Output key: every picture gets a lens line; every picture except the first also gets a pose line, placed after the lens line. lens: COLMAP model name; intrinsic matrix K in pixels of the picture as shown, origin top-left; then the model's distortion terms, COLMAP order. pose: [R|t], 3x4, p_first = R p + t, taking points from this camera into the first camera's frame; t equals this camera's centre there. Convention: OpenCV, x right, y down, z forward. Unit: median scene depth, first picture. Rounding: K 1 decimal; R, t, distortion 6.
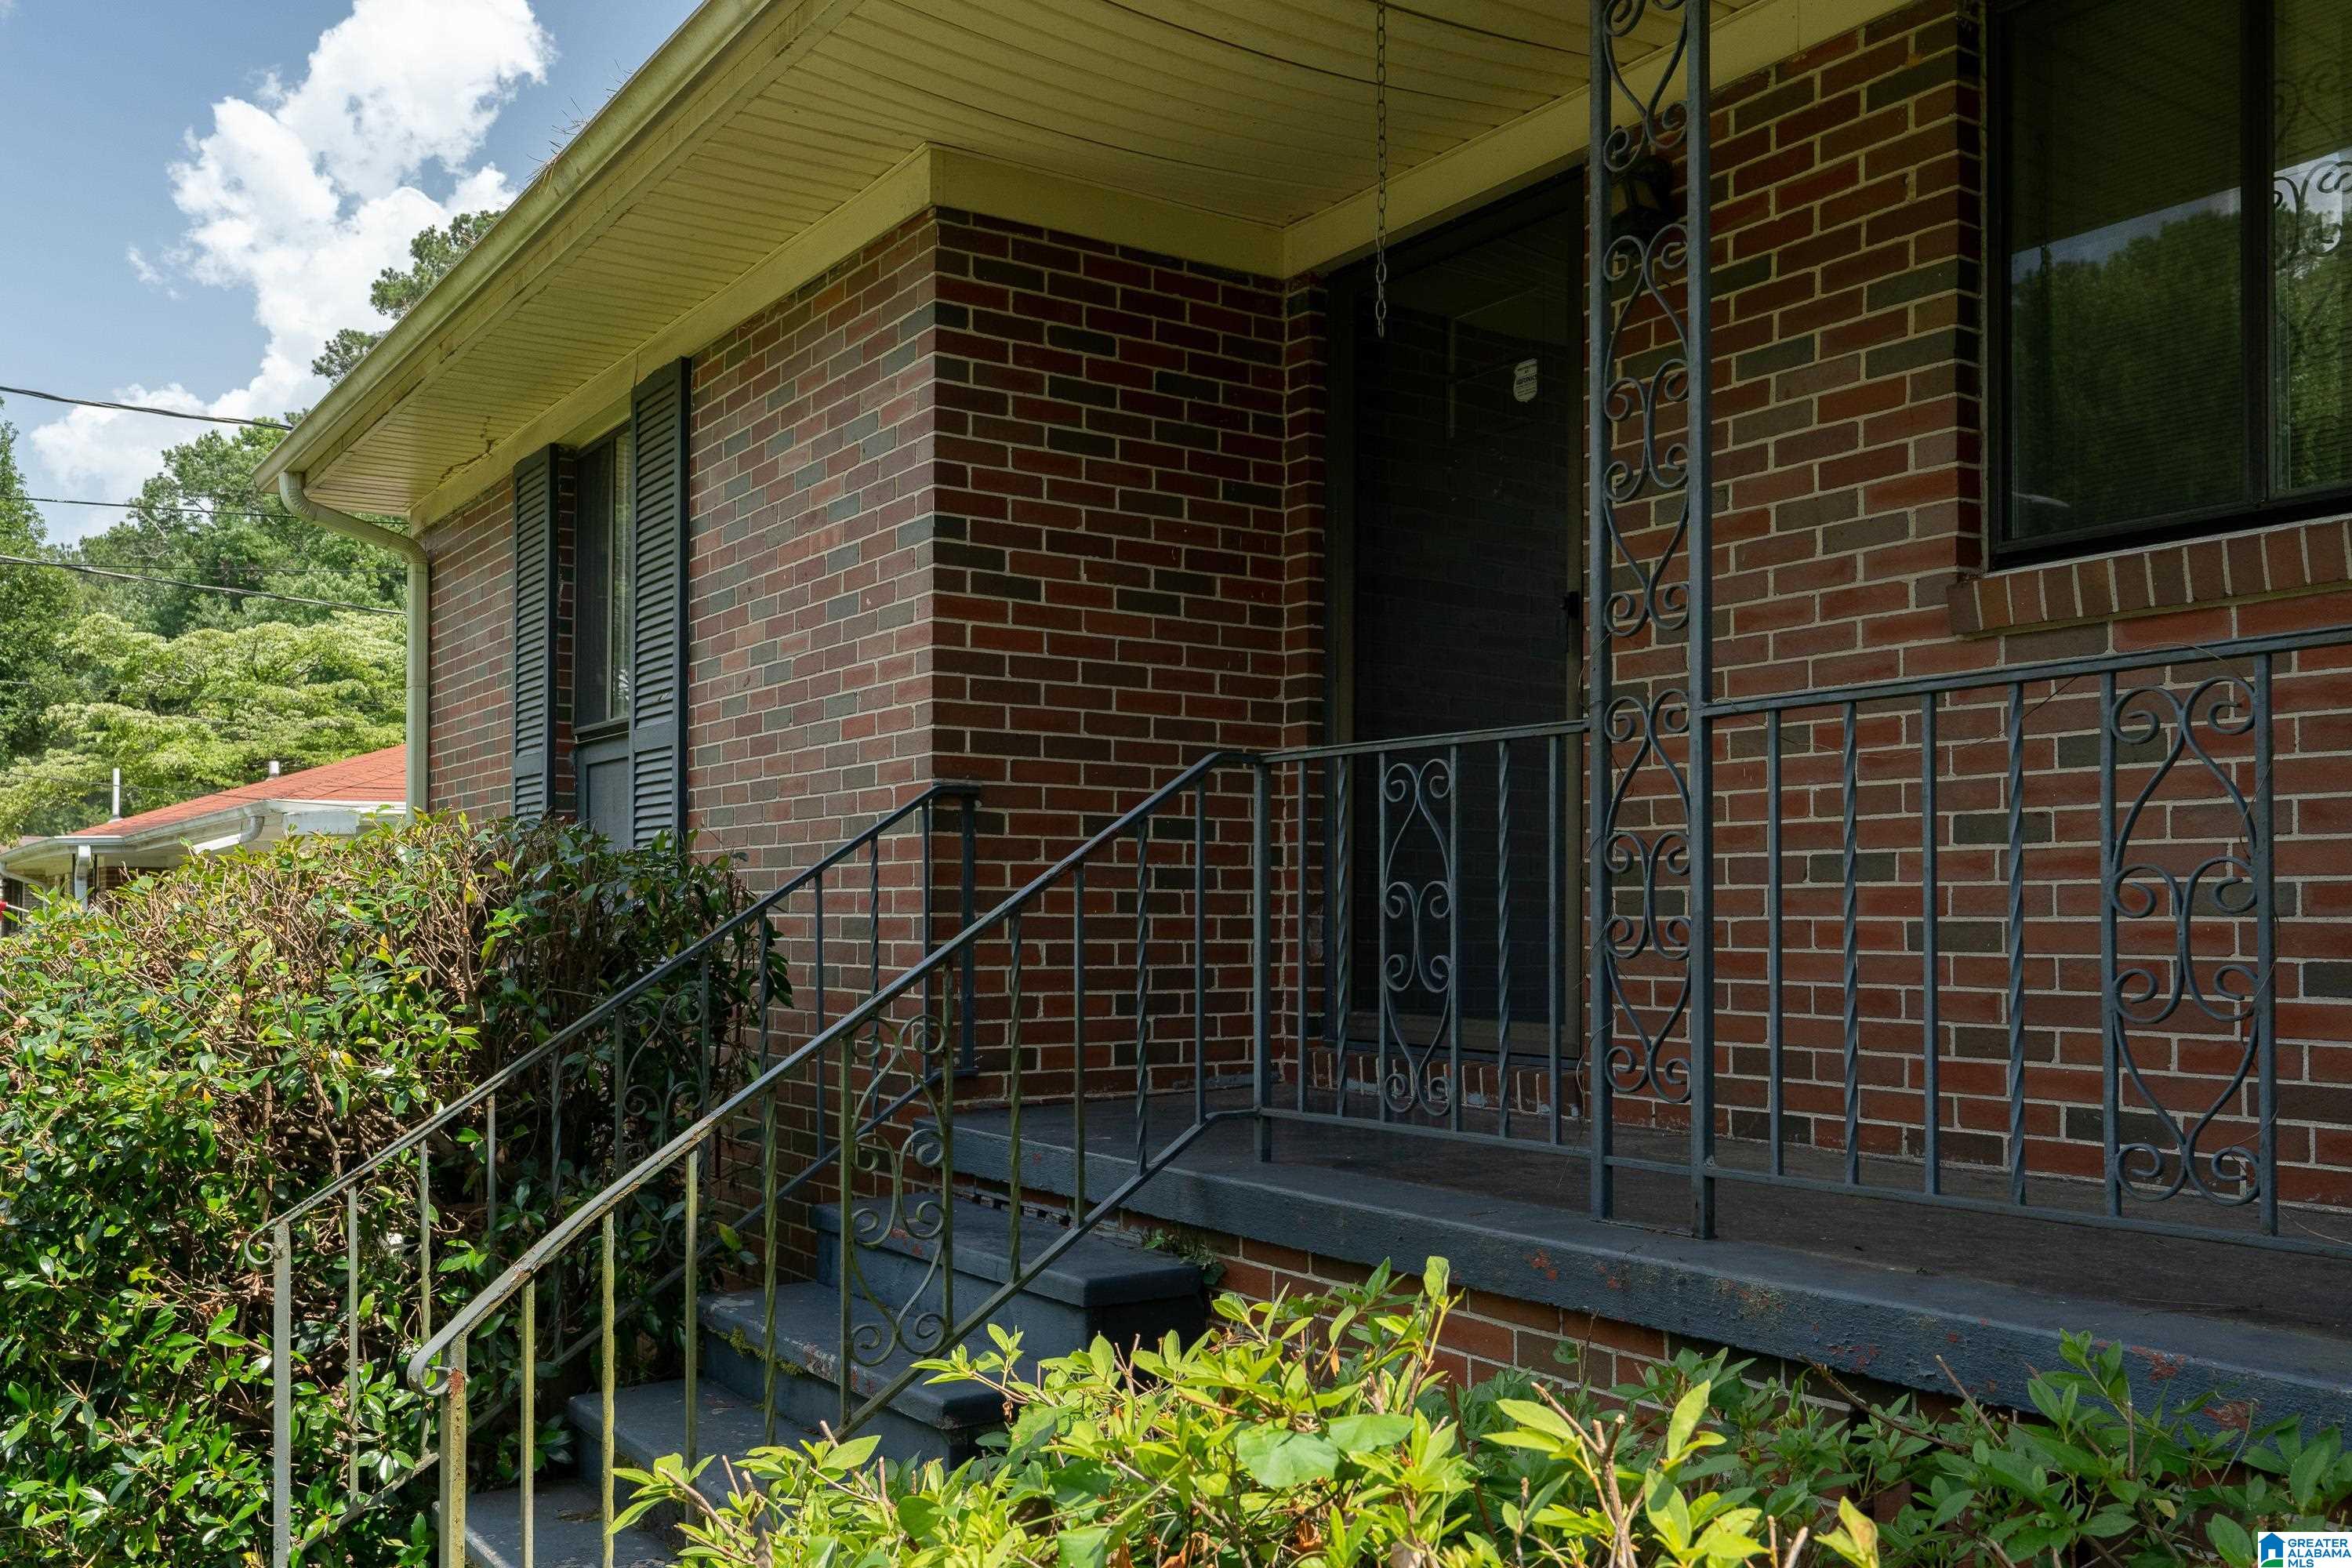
lens RADIAL K [[1969.5, 0, 1176.6], [0, 1969.5, 784.7], [0, 0, 1]] dist [0.001756, 0.000122]
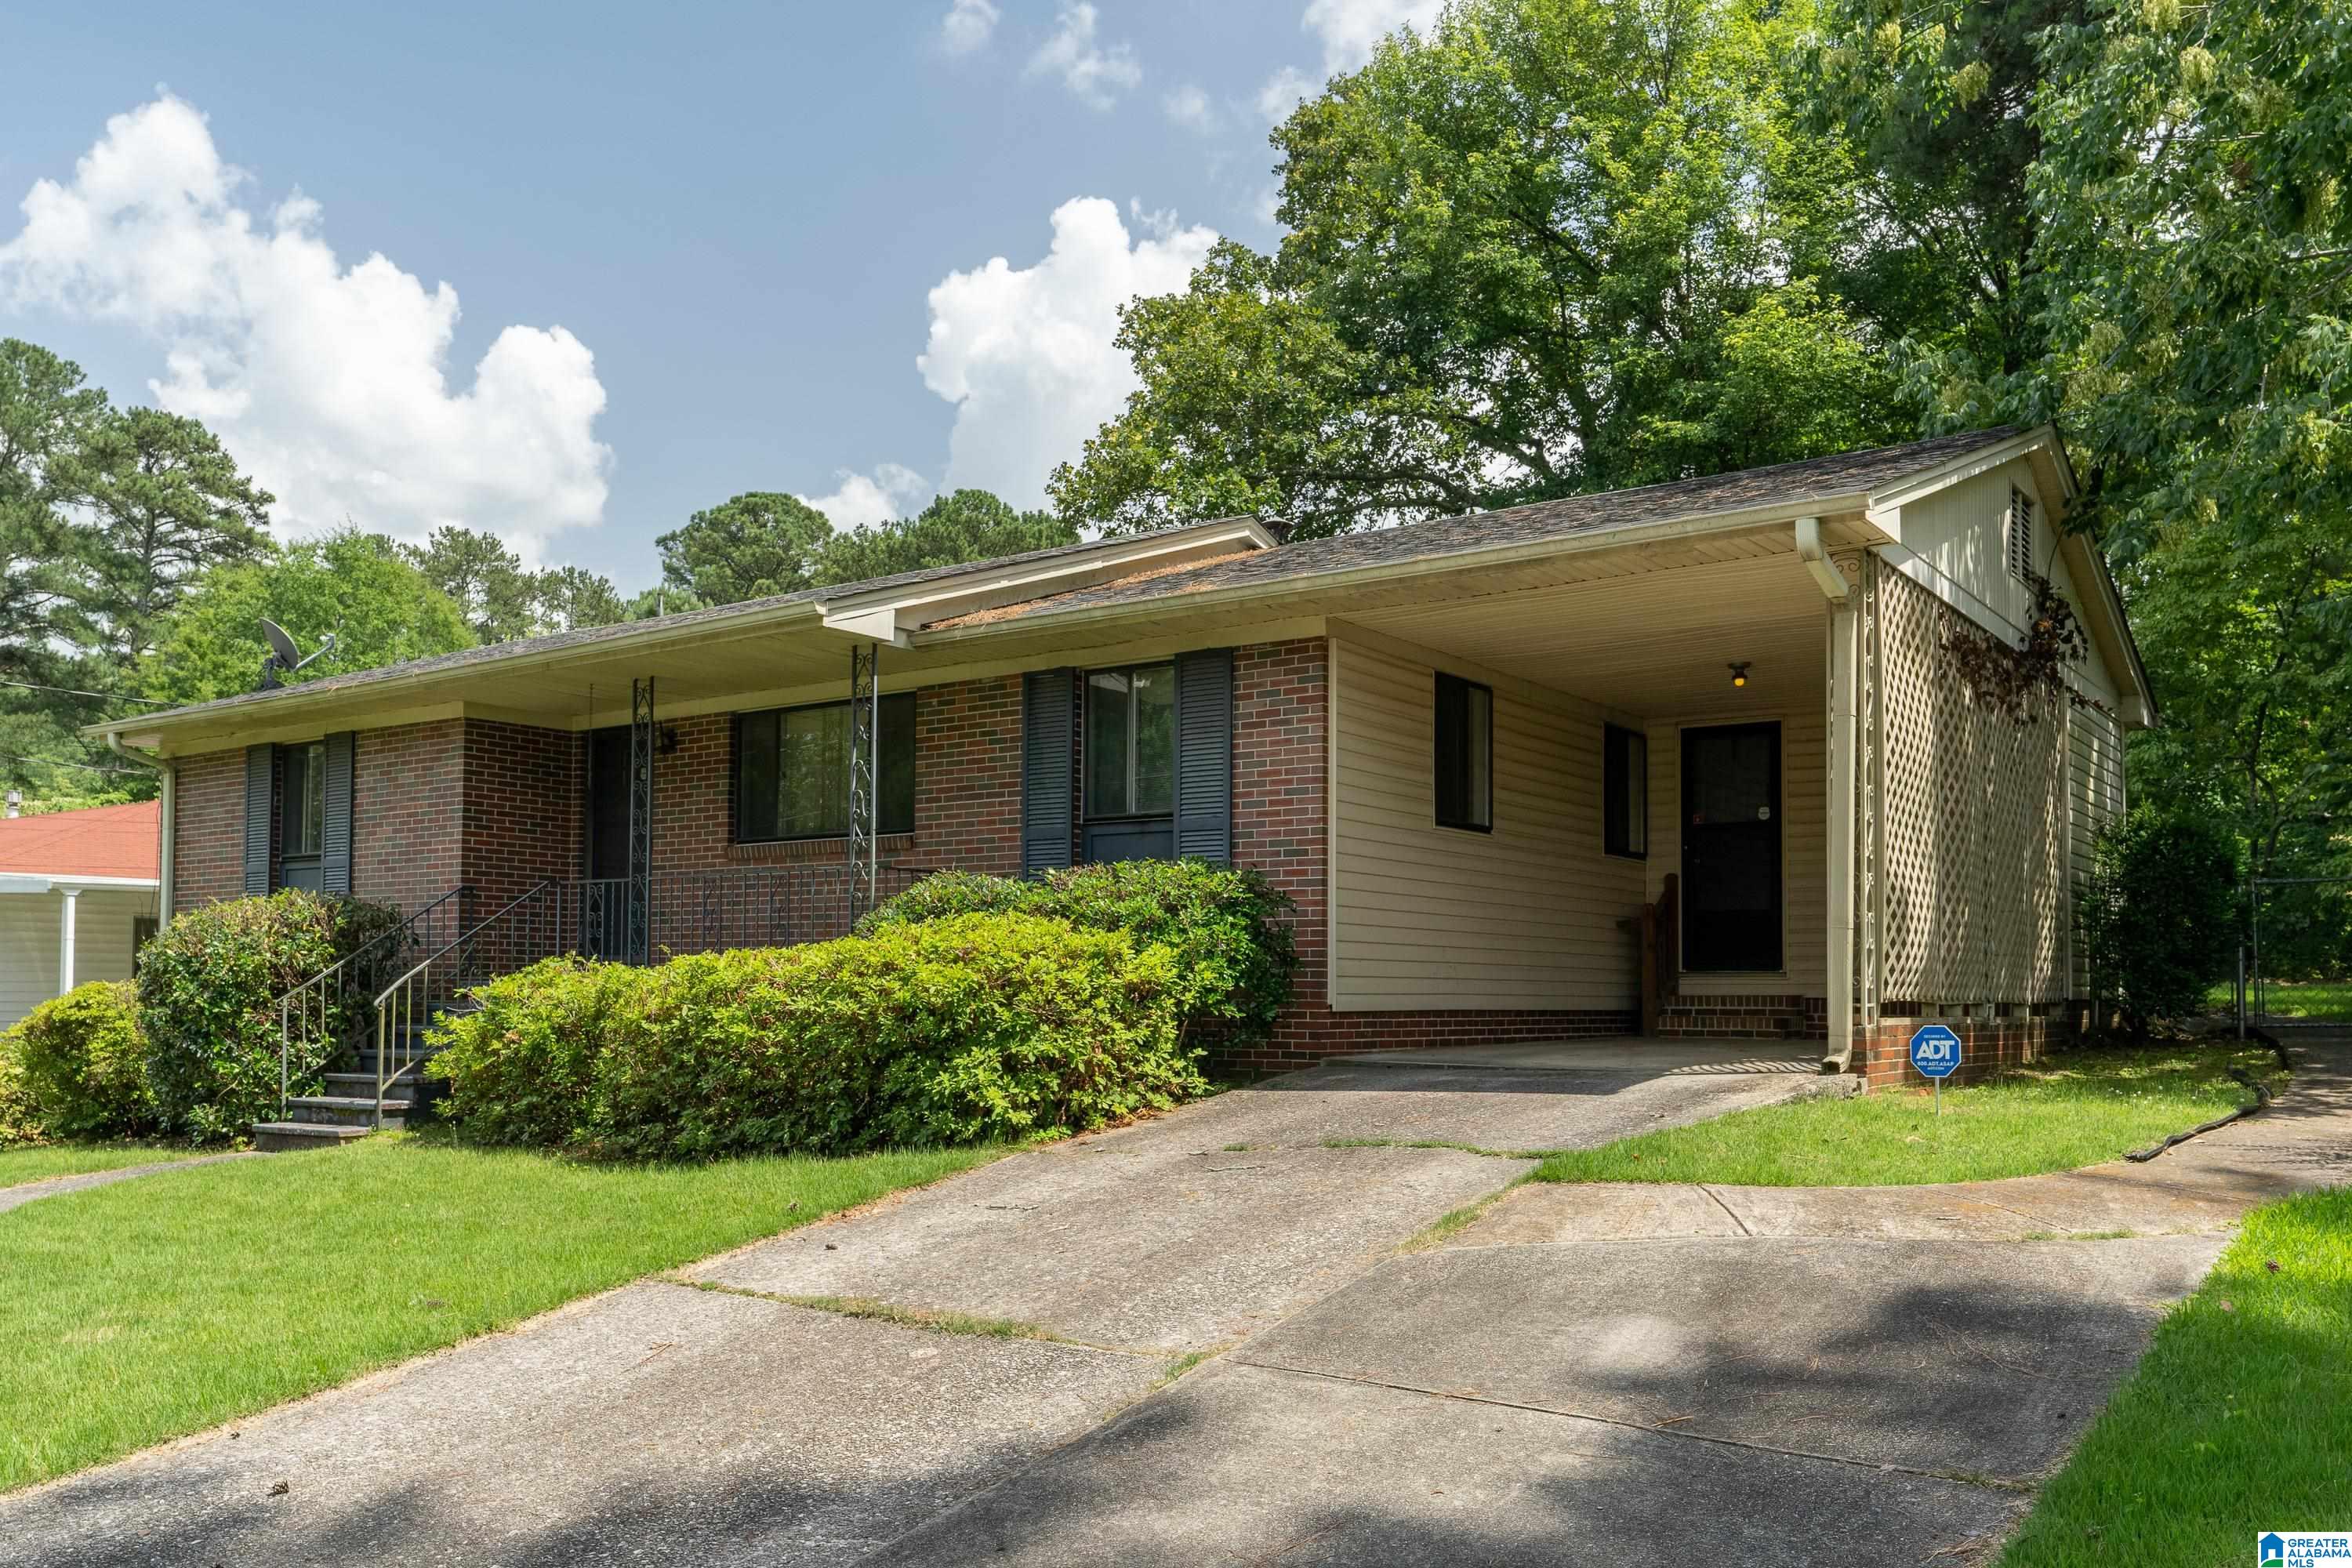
lens RADIAL K [[1837.2, 0, 1160.8], [0, 1837.2, 930.1], [0, 0, 1]] dist [0.017828, 0.003950]
pose [[0.942263, 0.016612, 0.334461, -0.048716], [-0.027655, 0.999217, 0.028282, -0.048071], [-0.333729, -0.035899, 0.941985, -2.528088]]
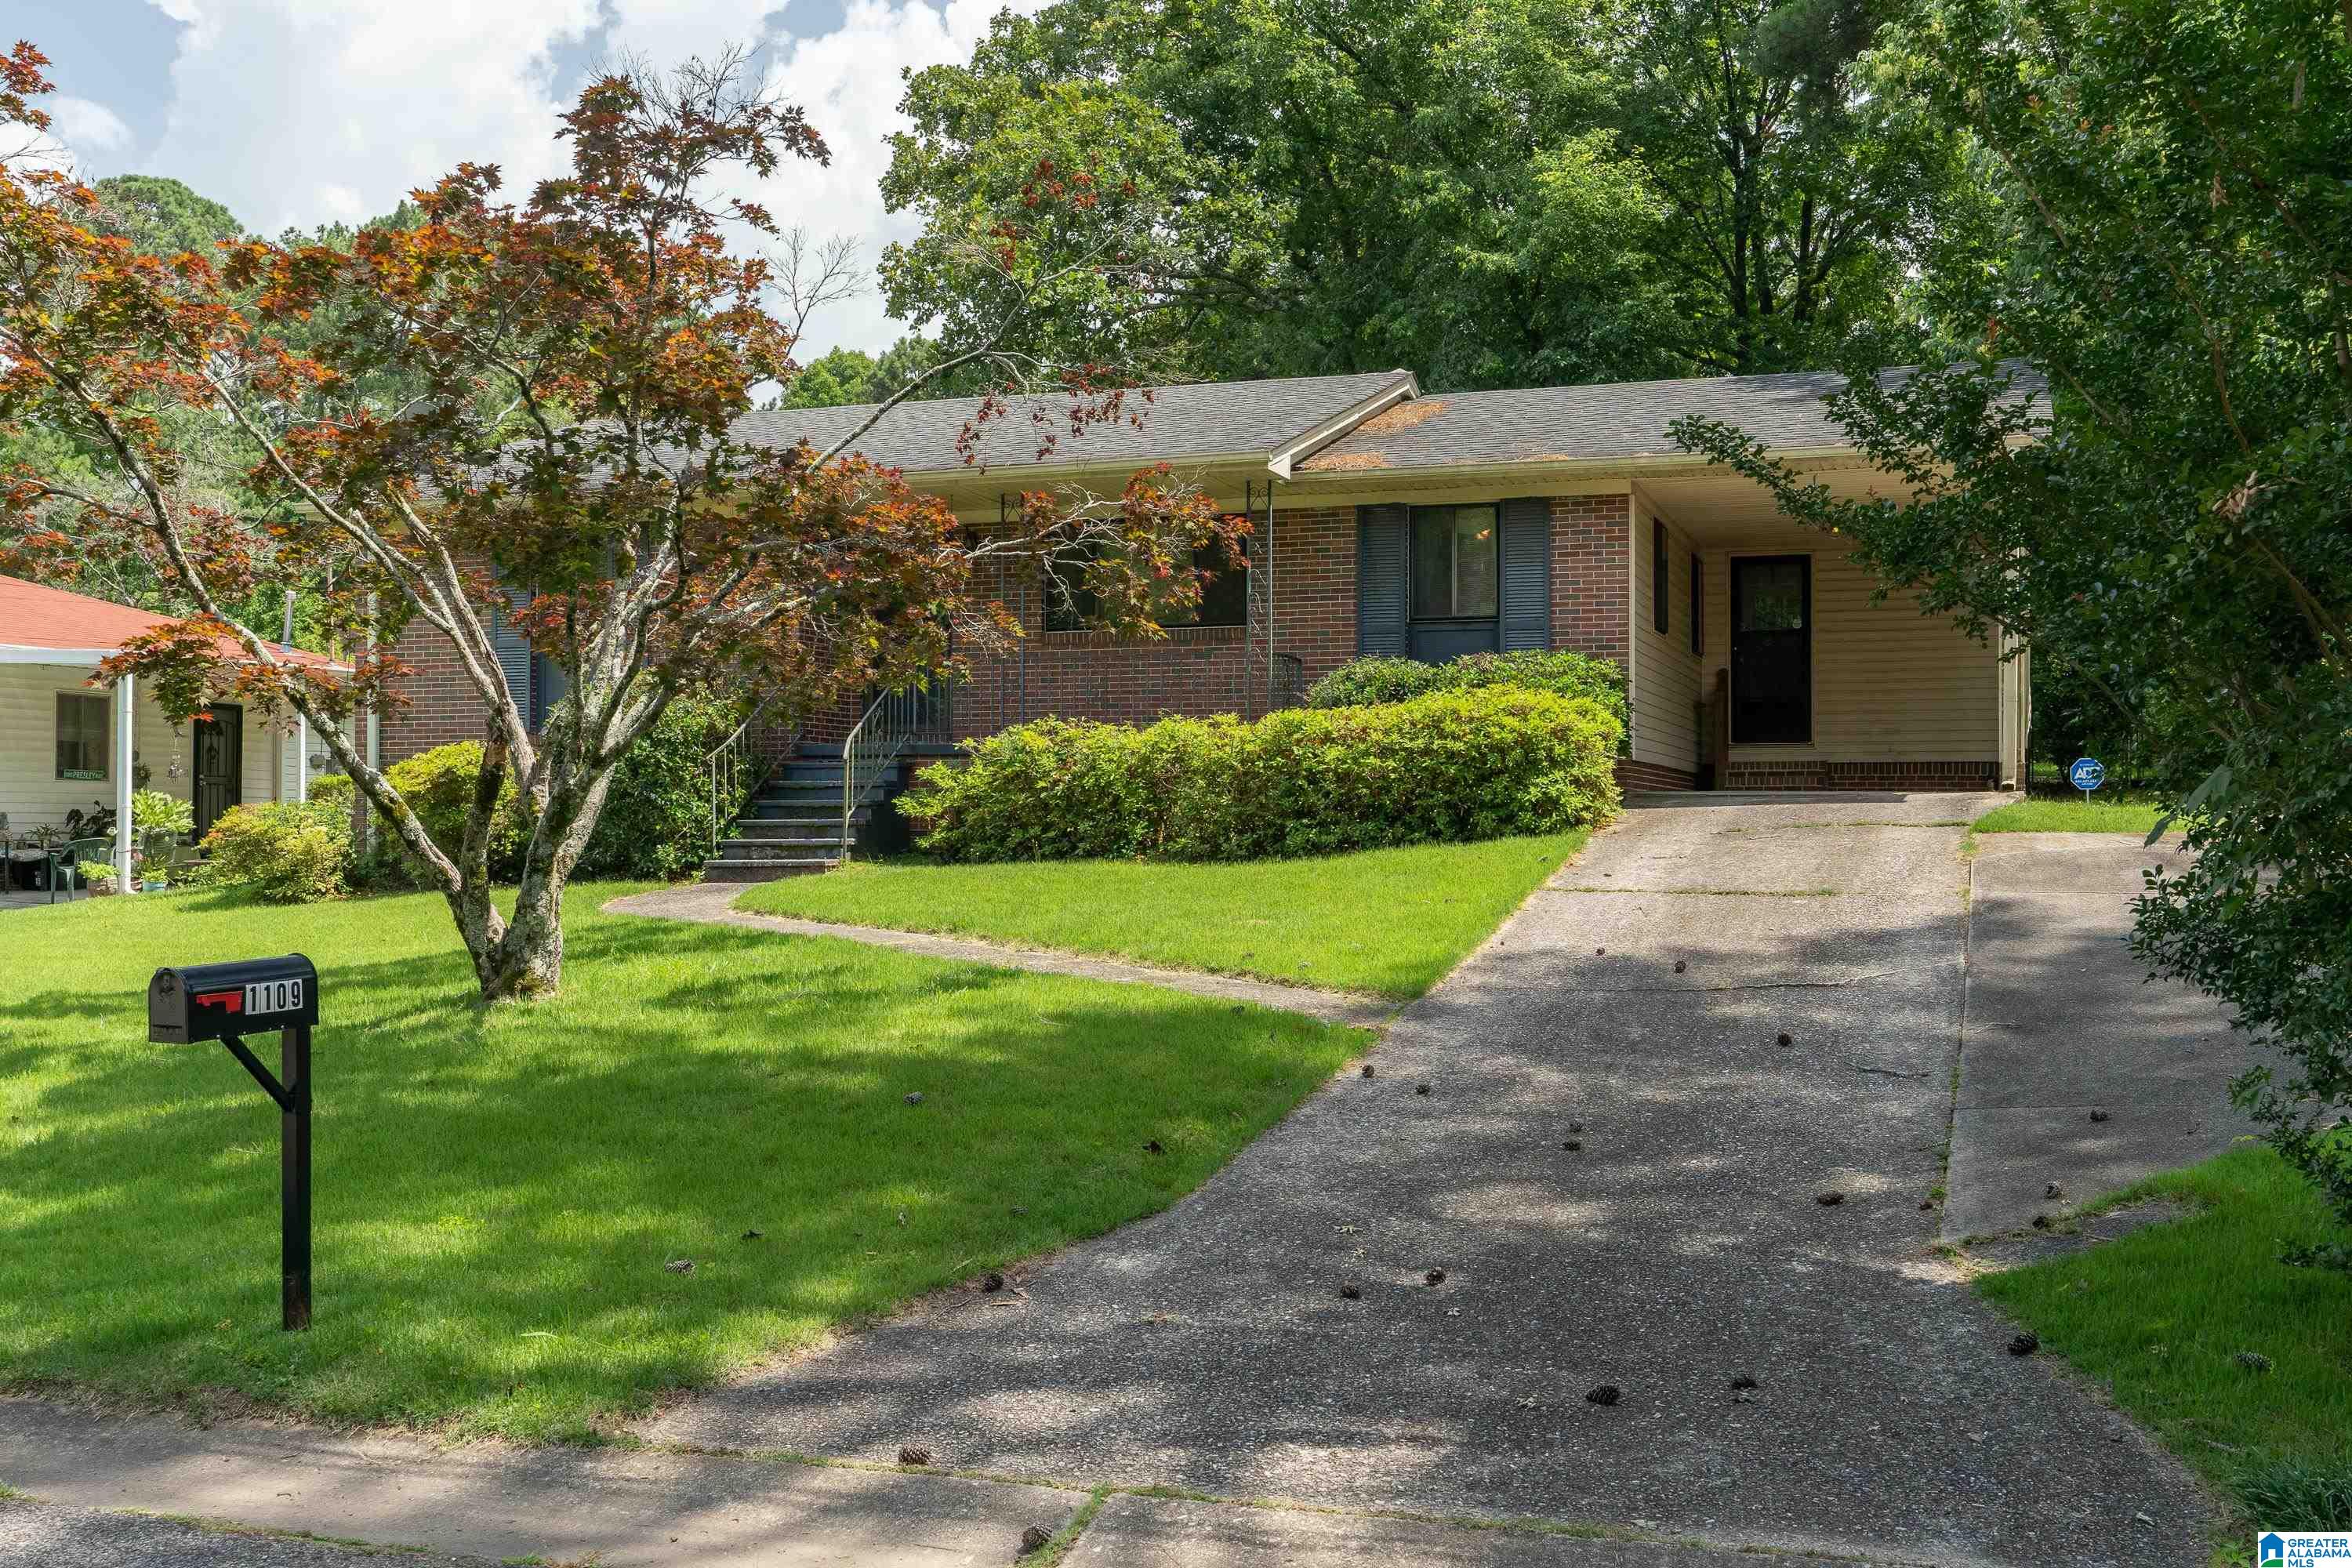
lens RADIAL K [[2273.6, 0, 1177.1], [0, 2273.6, 792.3], [0, 0, 1]] dist [-0.020782, 0.000000]
pose [[0.804824, 0.009604, 0.593436, -2.323709], [-0.040507, 0.998426, 0.038779, 0.056799], [-0.592130, -0.055249, 0.803946, -3.268824]]
